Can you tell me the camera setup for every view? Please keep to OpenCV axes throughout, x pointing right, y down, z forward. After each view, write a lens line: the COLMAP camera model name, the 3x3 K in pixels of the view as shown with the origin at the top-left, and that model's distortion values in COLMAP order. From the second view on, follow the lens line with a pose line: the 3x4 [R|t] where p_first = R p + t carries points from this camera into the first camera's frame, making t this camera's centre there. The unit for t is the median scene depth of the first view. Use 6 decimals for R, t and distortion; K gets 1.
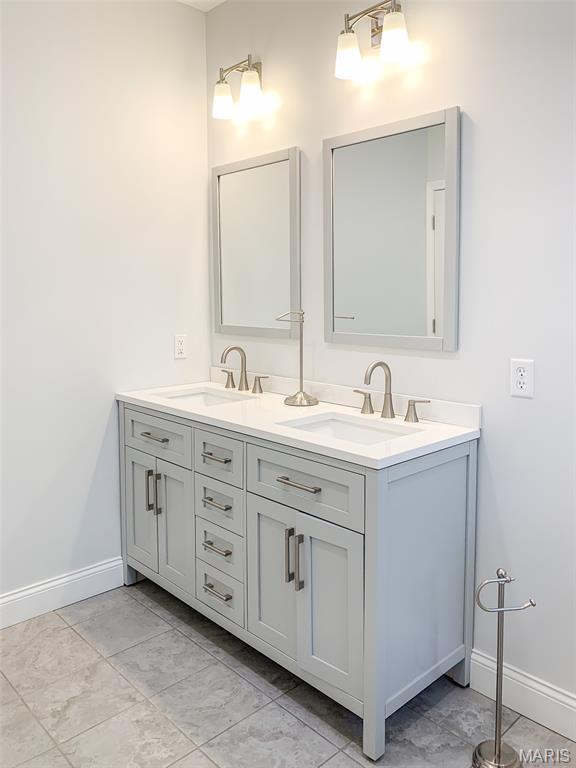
lens RADIAL K [[609.4, 0, 291.2], [0, 609.4, 385.7], [0, 0, 1]] dist [0.020983, -0.018784]
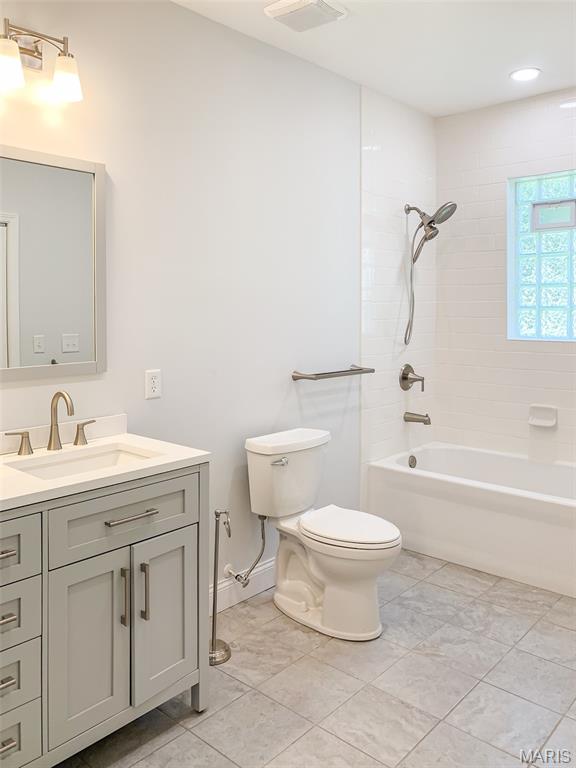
lens RADIAL K [[609.4, 0, 294.1], [0, 609.4, 380.9], [0, 0, 1]] dist [0.020983, -0.018784]
pose [[-0.080161, -0.111311, 0.990547, -0.924648], [0.153497, 0.980513, 0.122606, -0.129616], [-0.984892, 0.161875, -0.061513, 0.741004]]
